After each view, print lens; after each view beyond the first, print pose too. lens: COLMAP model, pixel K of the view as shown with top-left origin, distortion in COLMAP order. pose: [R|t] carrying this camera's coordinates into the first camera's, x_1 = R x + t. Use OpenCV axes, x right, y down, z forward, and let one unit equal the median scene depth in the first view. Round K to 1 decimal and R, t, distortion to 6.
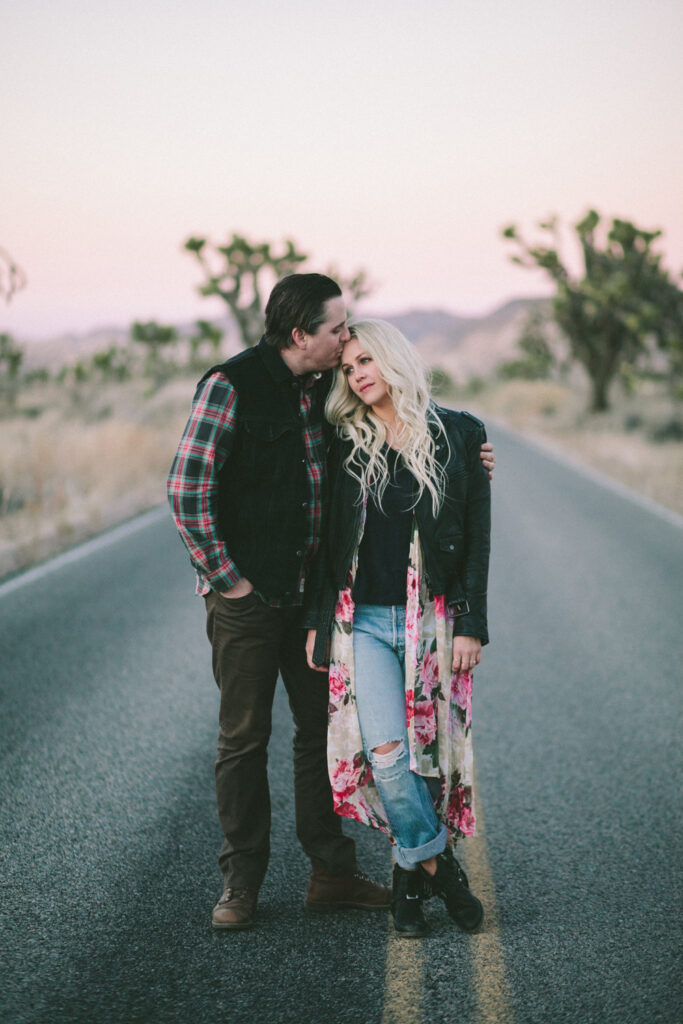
lens RADIAL K [[2501.3, 0, 340.8], [0, 2501.3, 512.9], [0, 0, 1]] dist [-0.128669, 0.000000]
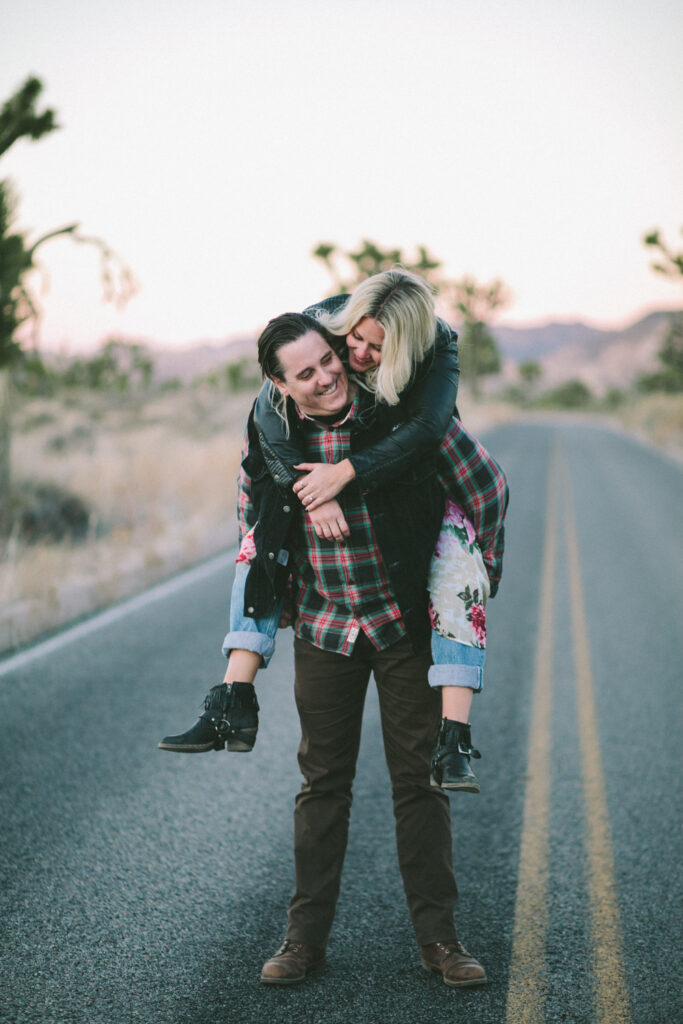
lens RADIAL K [[2501.3, 0, 341.8], [0, 2501.3, 510.5], [0, 0, 1]] dist [-0.128669, 0.000000]
pose [[0.998488, 0.008904, -0.054236, 0.006111], [-0.009186, 0.999946, -0.004952, -0.010240], [0.054188, 0.005443, 0.998516, 0.149283]]
